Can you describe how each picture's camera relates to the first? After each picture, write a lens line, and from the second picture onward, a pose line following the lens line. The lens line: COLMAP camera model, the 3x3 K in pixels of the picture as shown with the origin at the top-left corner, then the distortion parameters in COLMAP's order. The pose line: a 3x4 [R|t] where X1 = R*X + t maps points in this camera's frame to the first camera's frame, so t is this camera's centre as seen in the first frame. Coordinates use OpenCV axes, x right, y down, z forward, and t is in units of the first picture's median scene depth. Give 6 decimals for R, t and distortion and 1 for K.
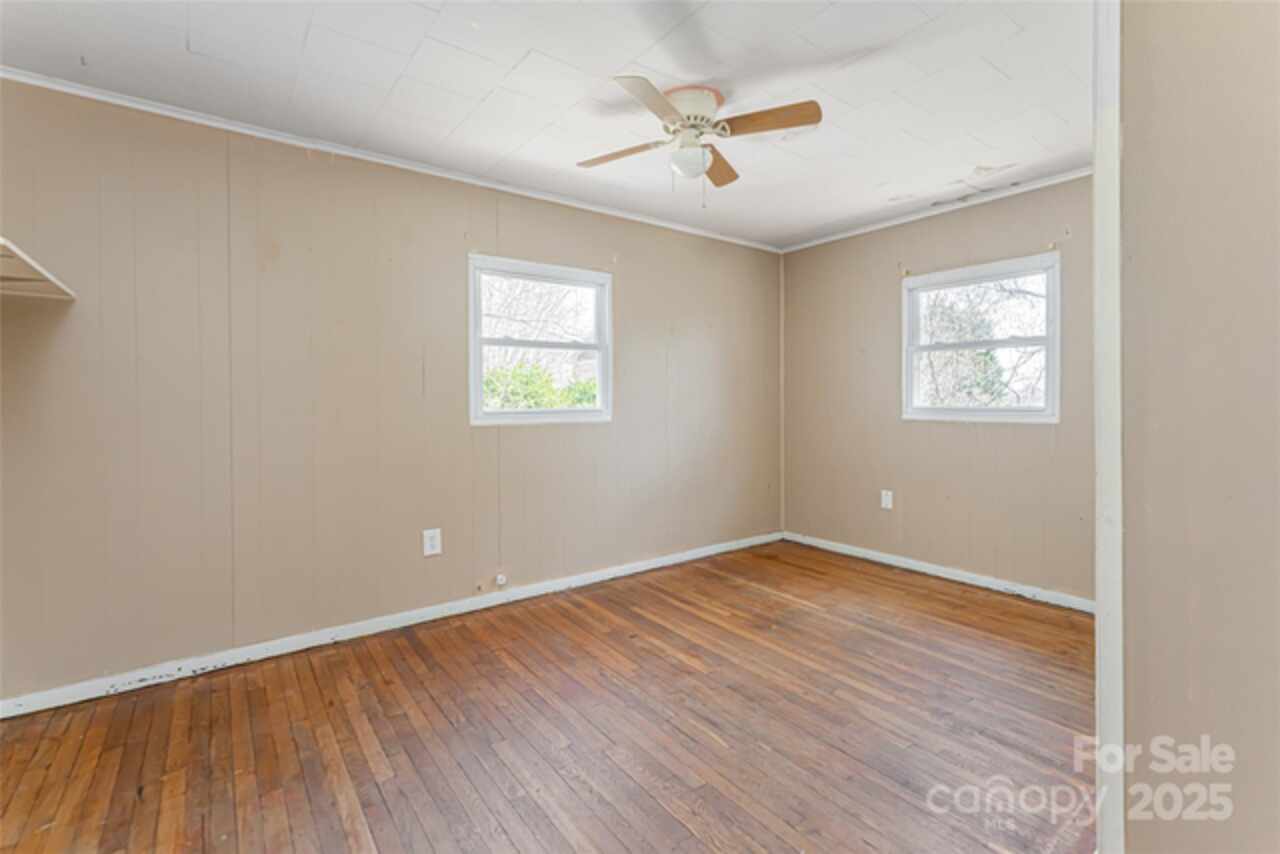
lens RADIAL K [[550.3, 0, 639.1], [0, 550.3, 415.7], [0, 0, 1]] dist [0.014481, -0.000619]
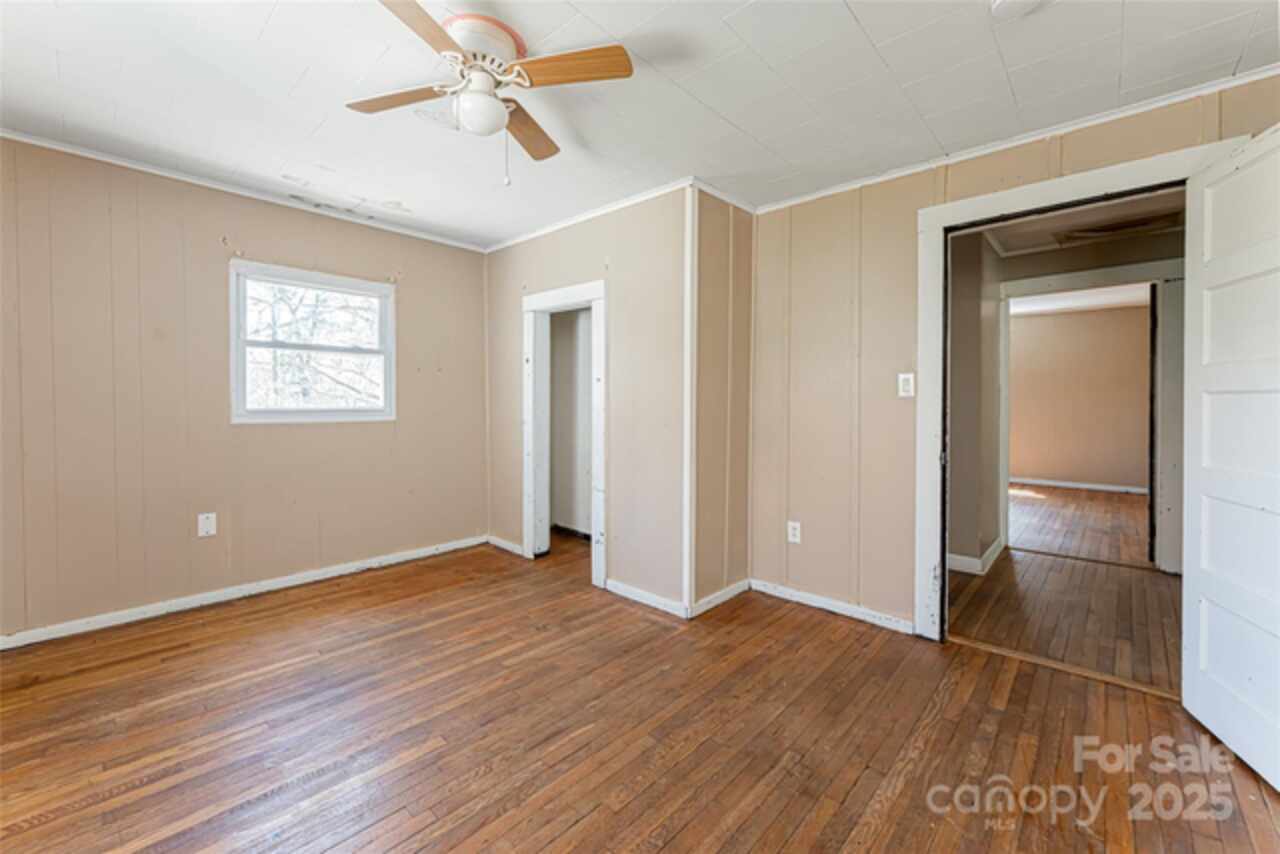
lens RADIAL K [[525.2, 0, 632.3], [0, 525.2, 406.6], [0, 0, 1]] dist [-0.000804, 0.001221]
pose [[-0.162067, -0.005451, 0.986765, -0.507711], [0.024089, 0.999665, 0.009478, -0.015319], [-0.986486, 0.025306, -0.161881, 0.639704]]
